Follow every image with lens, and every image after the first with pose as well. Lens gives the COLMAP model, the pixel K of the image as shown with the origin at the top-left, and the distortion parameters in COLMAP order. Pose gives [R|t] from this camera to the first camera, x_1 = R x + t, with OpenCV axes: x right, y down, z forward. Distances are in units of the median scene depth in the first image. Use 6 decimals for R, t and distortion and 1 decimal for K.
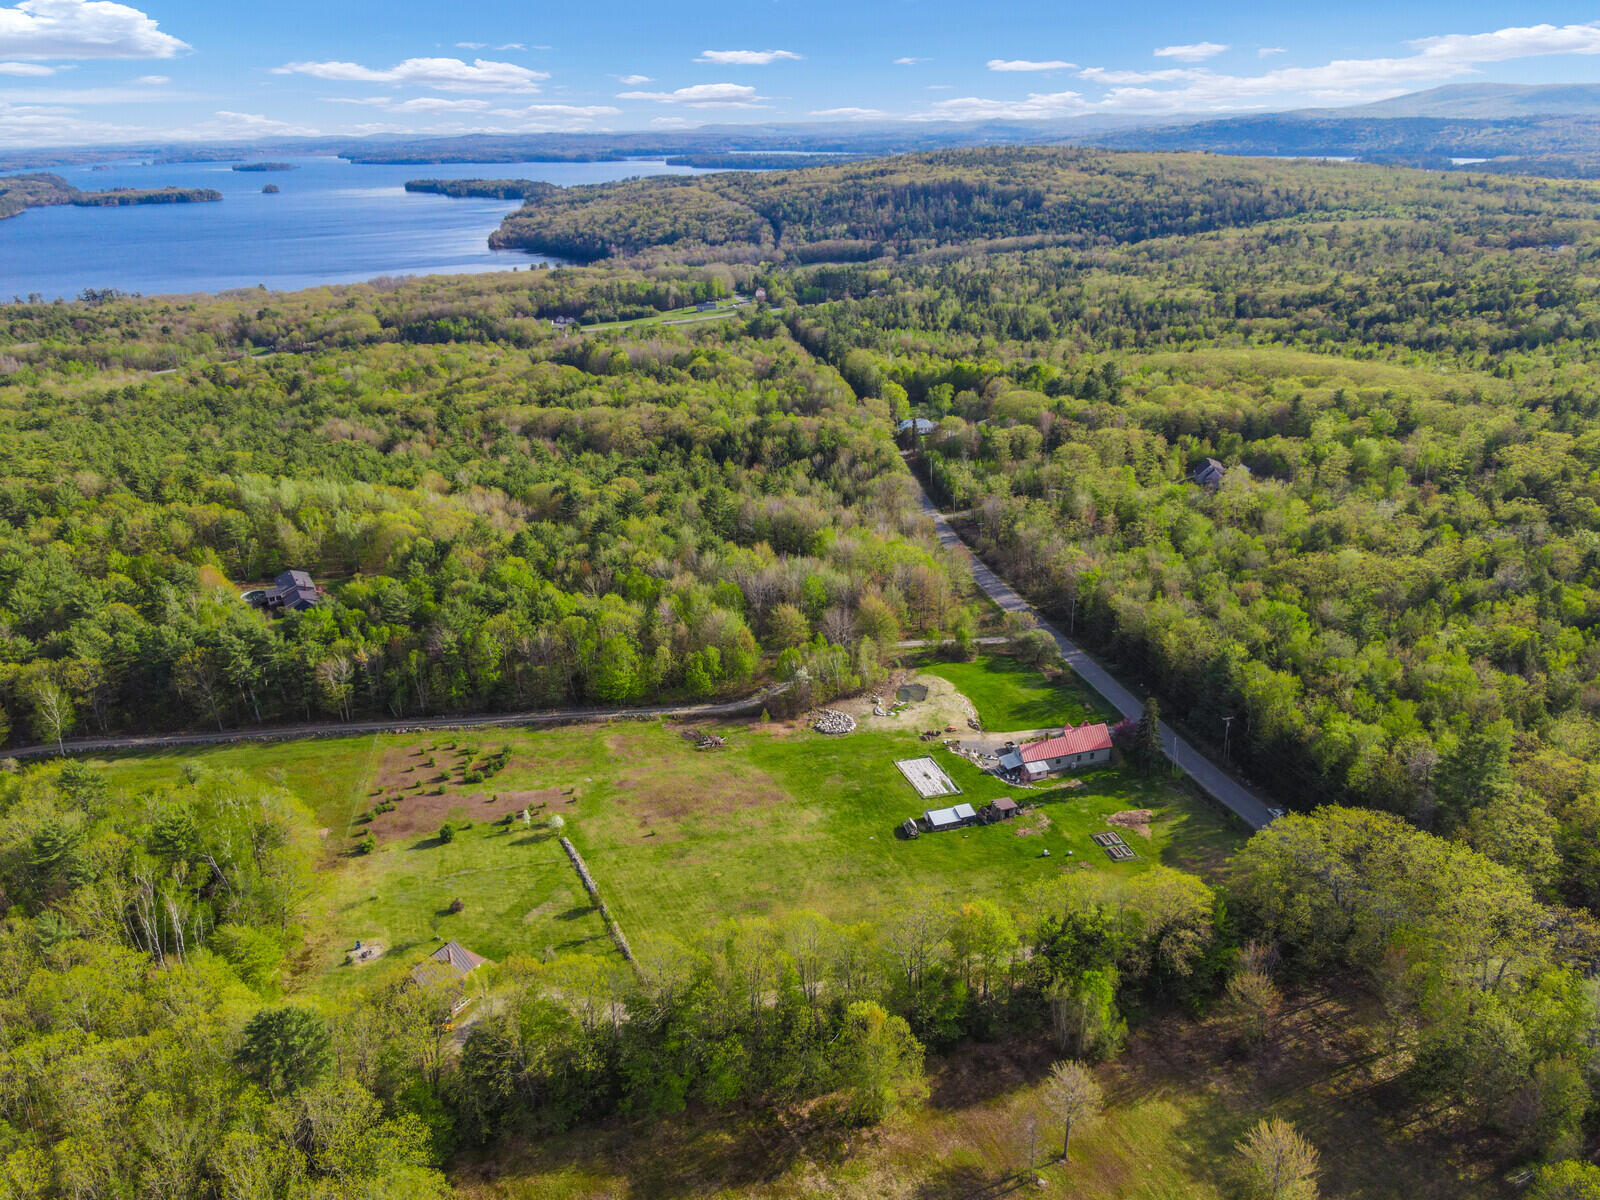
lens RADIAL K [[1472.0, 0, 800.0], [0, 1472.0, 600.0], [0, 0, 1]] dist [0.008642, 0.068302]
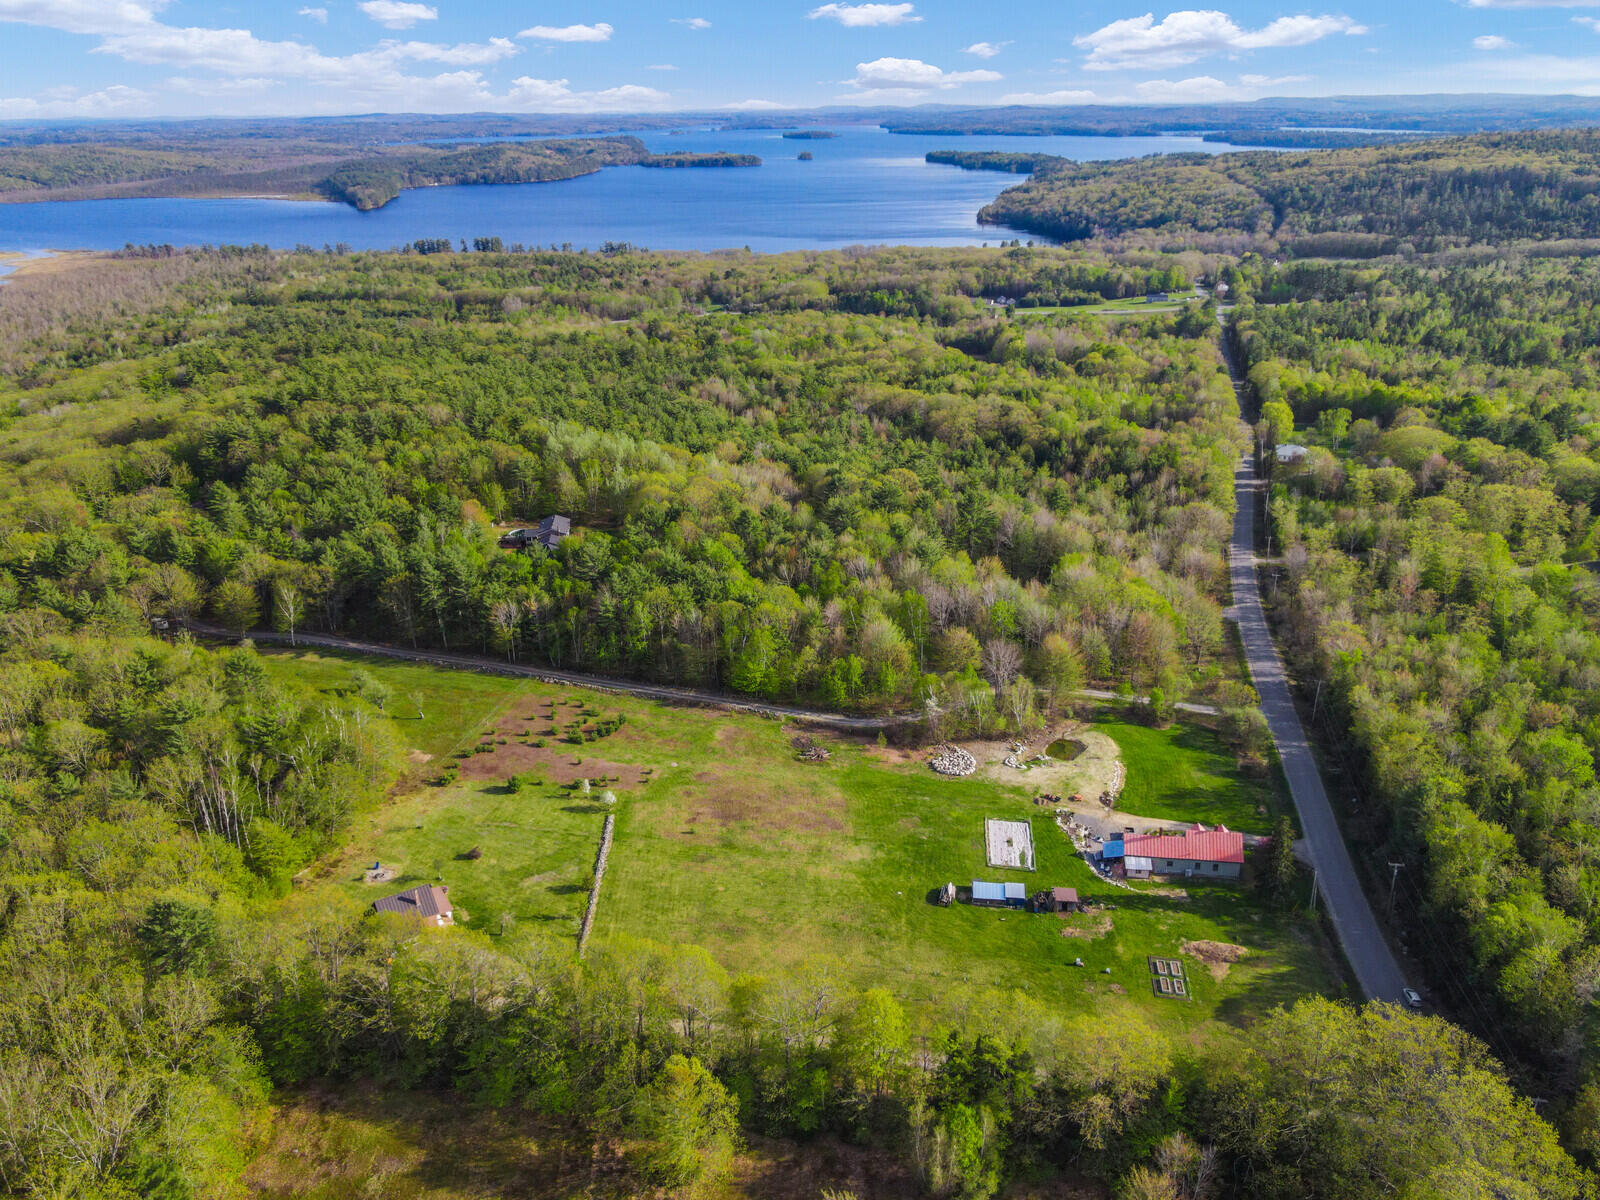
lens RADIAL K [[1472.0, 0, 800.0], [0, 1472.0, 600.0], [0, 0, 1]] dist [0.008642, 0.068302]
pose [[0.879340, 0.167486, -0.445770, 0.188079], [-0.157780, 0.985704, 0.059109, -0.031730], [0.449297, 0.018357, 0.893194, 0.075593]]
